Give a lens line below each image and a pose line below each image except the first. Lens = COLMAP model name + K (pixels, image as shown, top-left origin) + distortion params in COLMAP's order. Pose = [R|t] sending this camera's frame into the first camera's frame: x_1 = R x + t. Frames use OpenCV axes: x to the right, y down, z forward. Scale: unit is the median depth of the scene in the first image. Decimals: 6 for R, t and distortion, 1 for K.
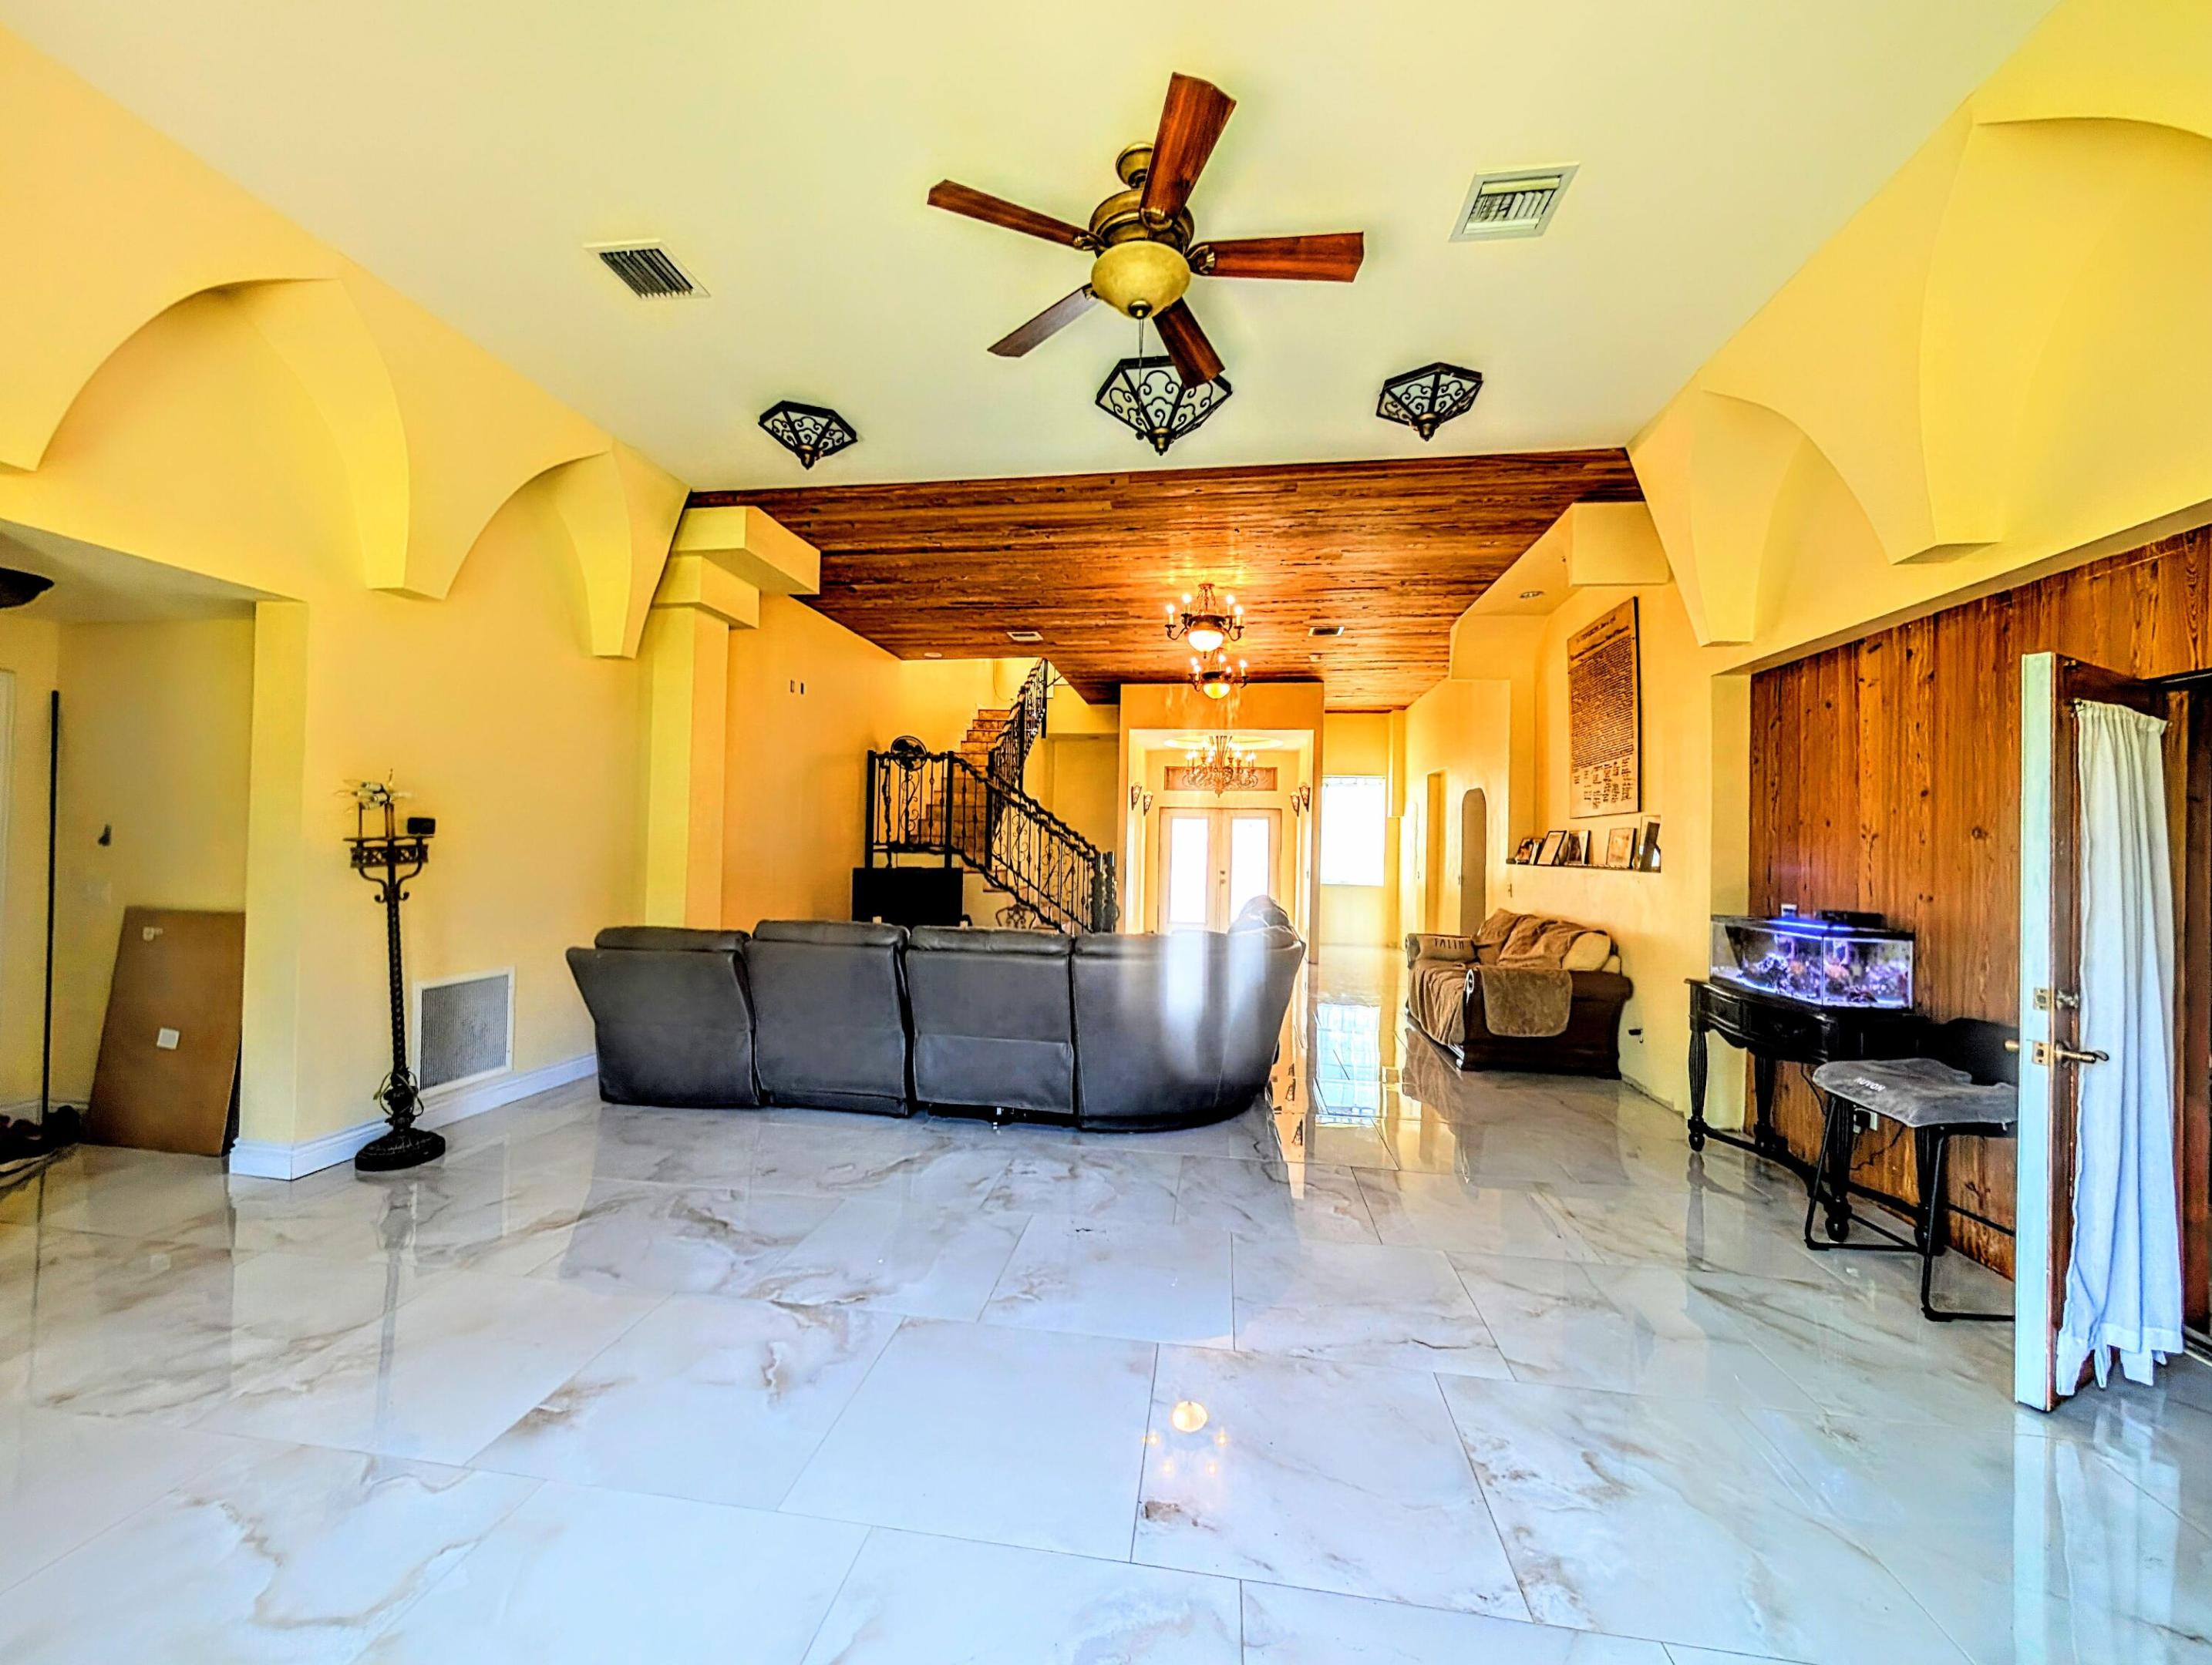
lens RADIAL K [[845.1, 0, 1099.4], [0, 845.1, 836.8], [0, 0, 1]] dist [-0.000689, 0.000527]
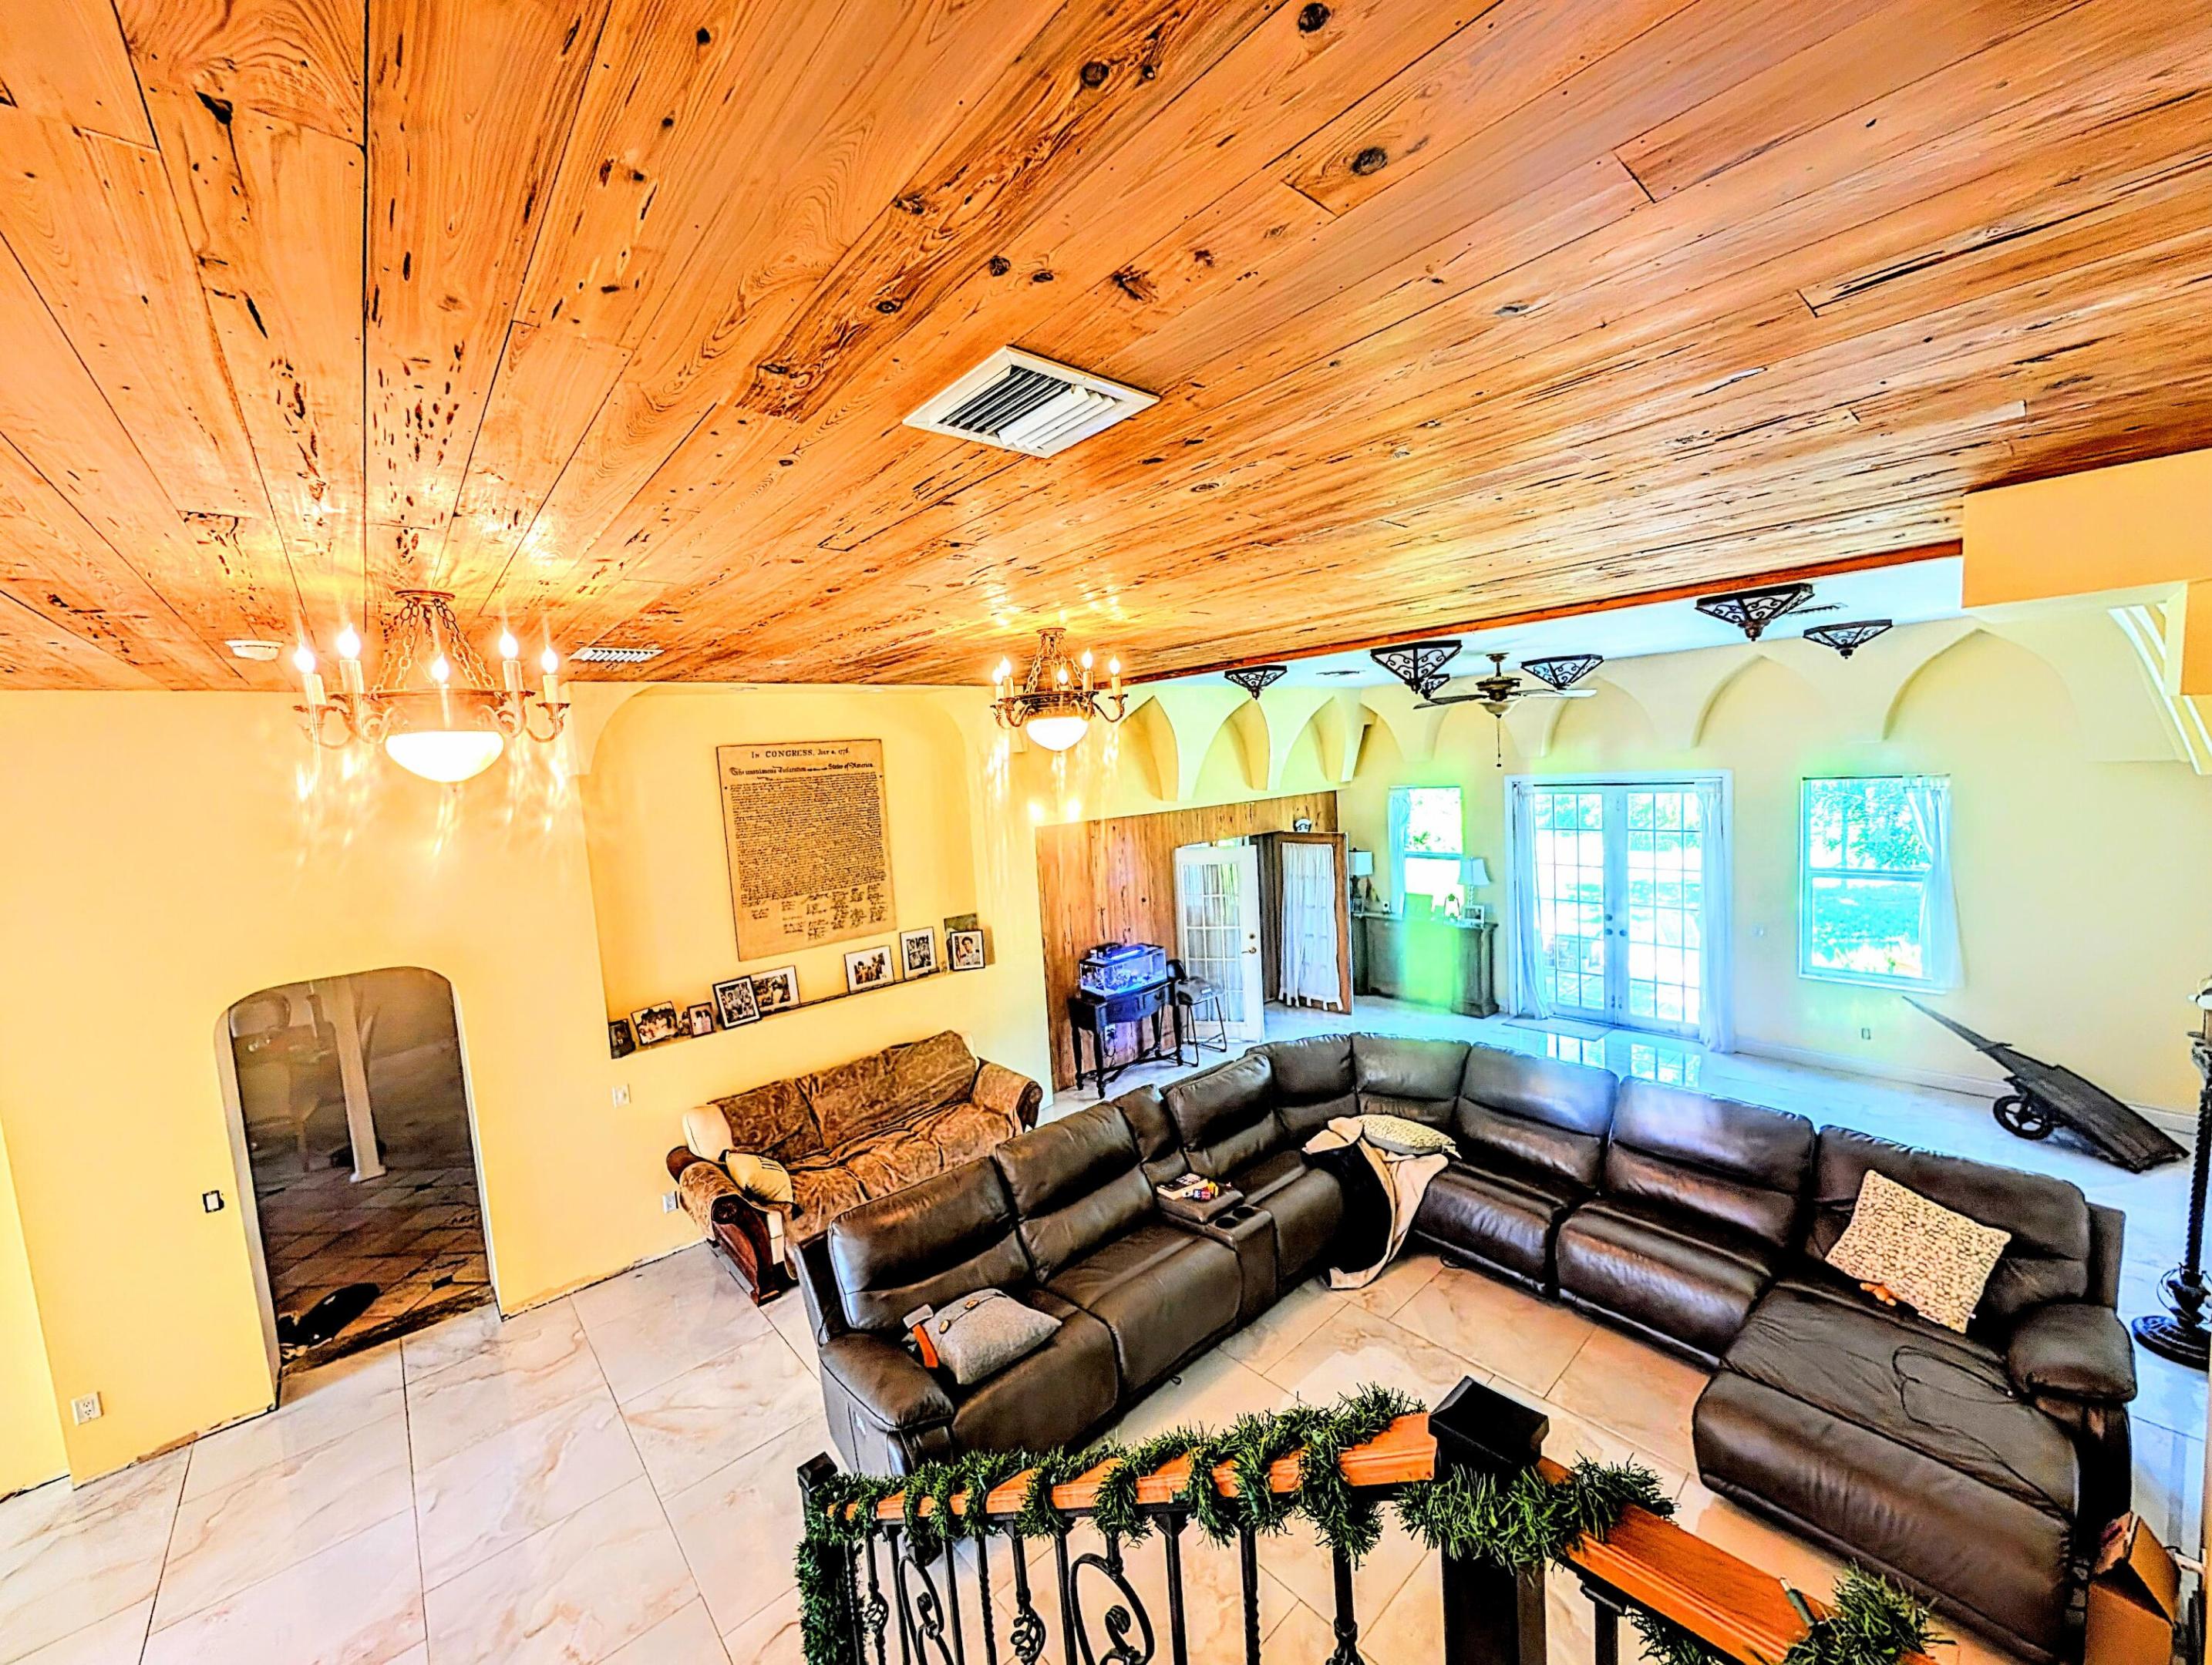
lens RADIAL K [[845.1, 0, 1095.0], [0, 845.1, 837.8], [0, 0, 1]] dist [-0.000689, 0.000527]
pose [[-0.763144, -0.031203, 0.645475, -0.413879], [0.042039, 0.994321, 0.097769, -0.348073], [-0.644860, 0.101747, -0.757498, 2.302726]]
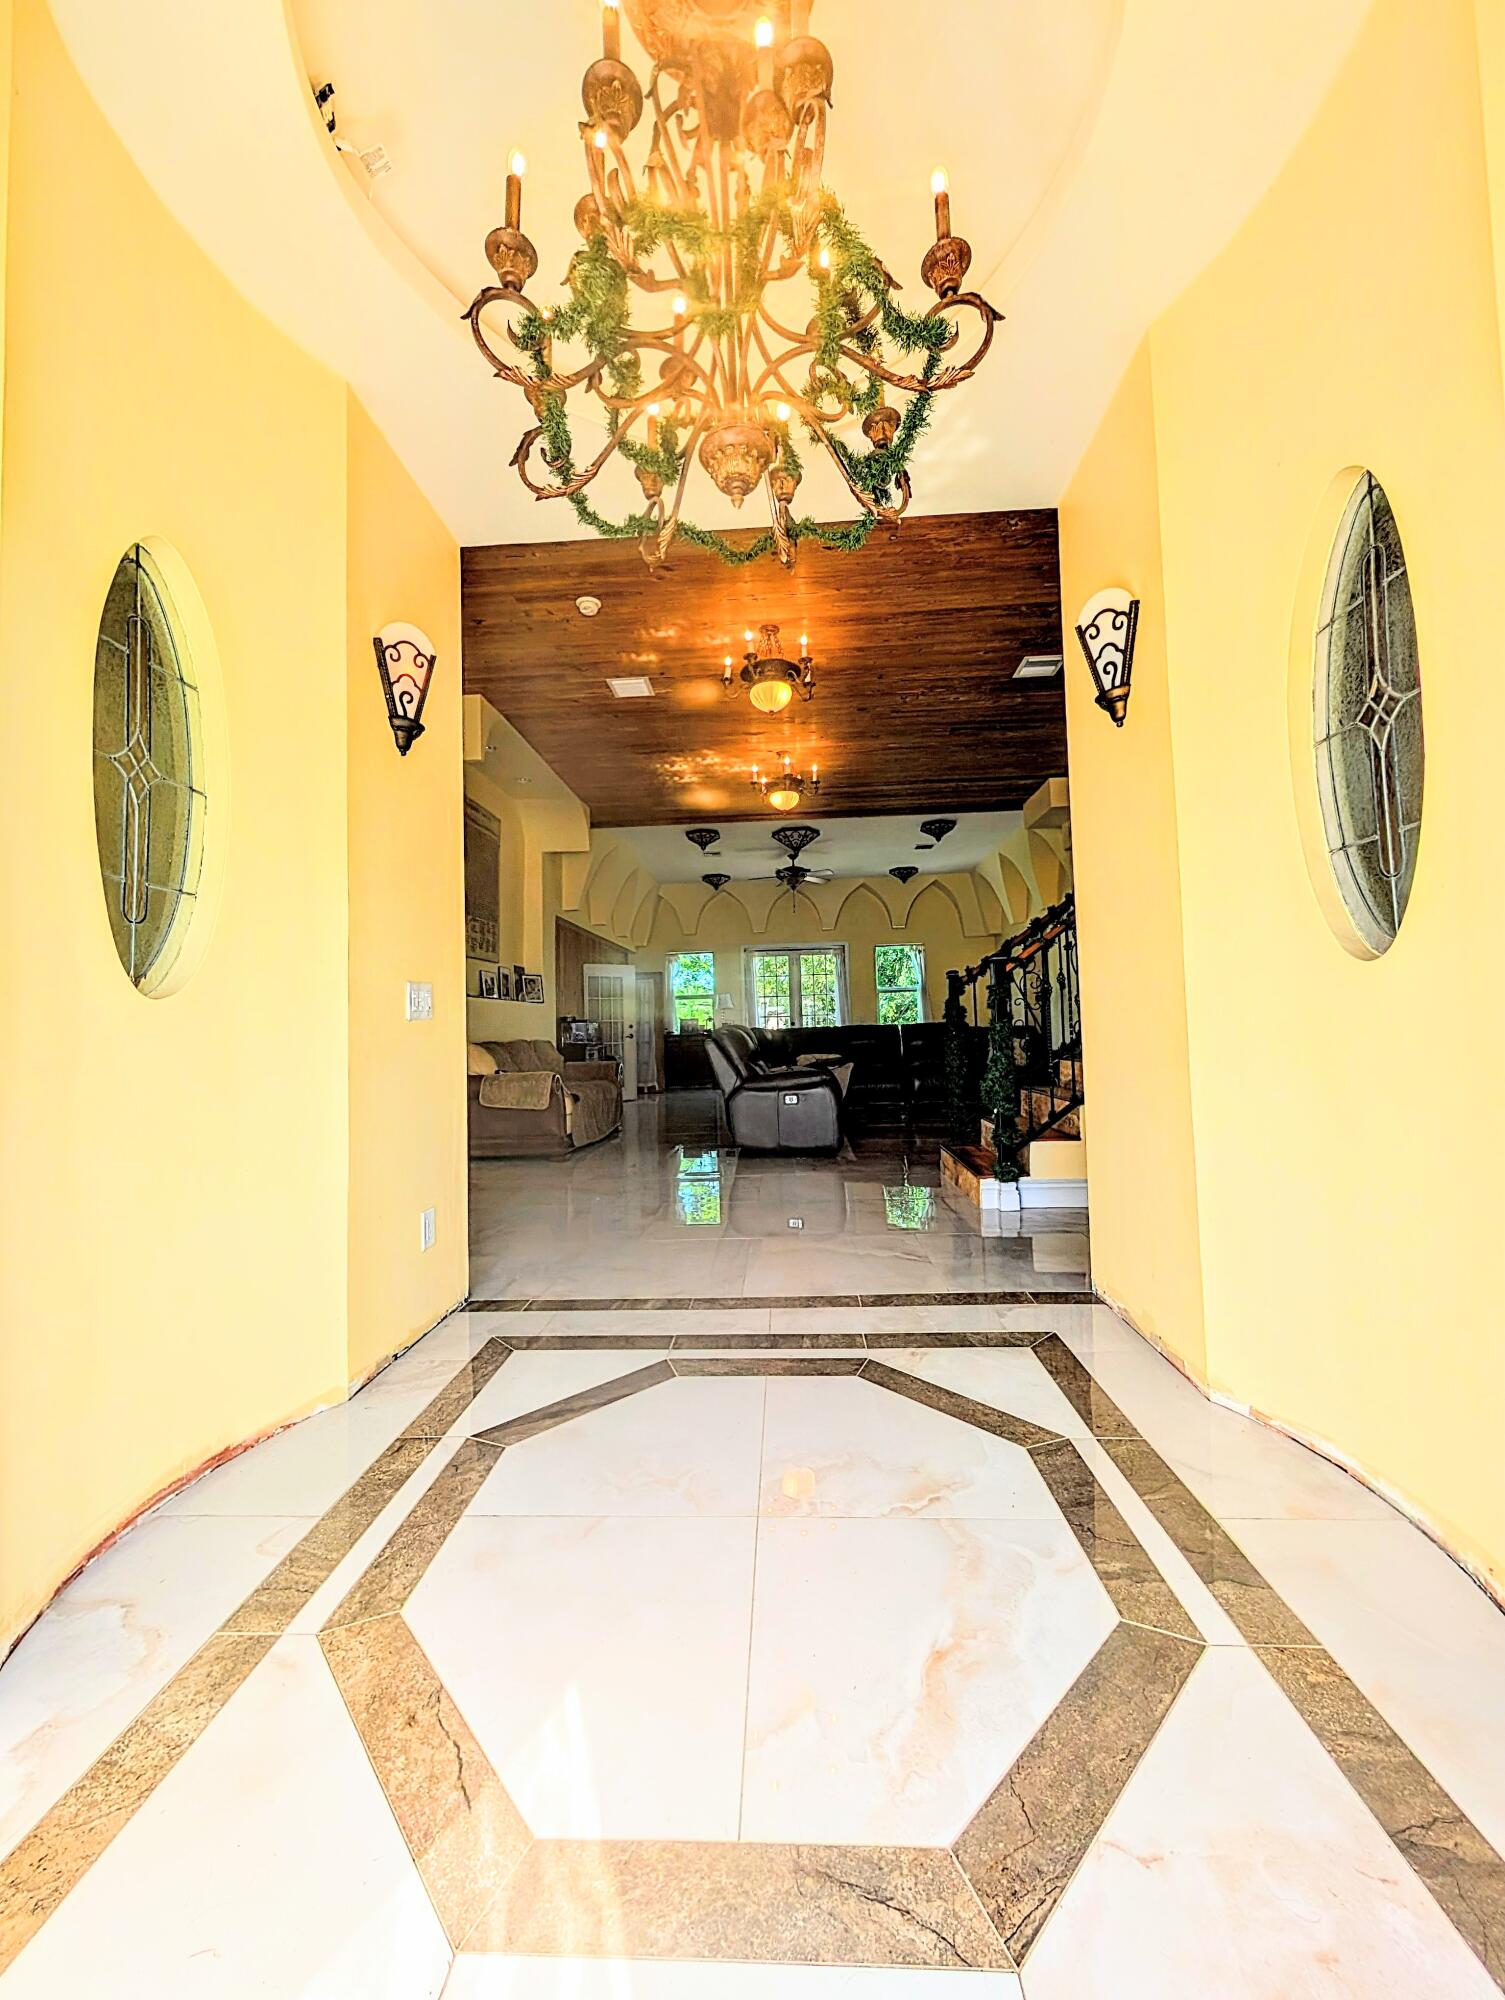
lens RADIAL K [[764.2, 0, 745.5], [0, 764.2, 993.8], [0, 0, 1]] dist [-0.000689, 0.000527]
pose [[-0.995672, 0.000637, -0.092939, 0.447316], [0.006131, 0.998249, -0.058835, 0.148047], [0.092739, -0.059150, -0.993932, 3.273392]]
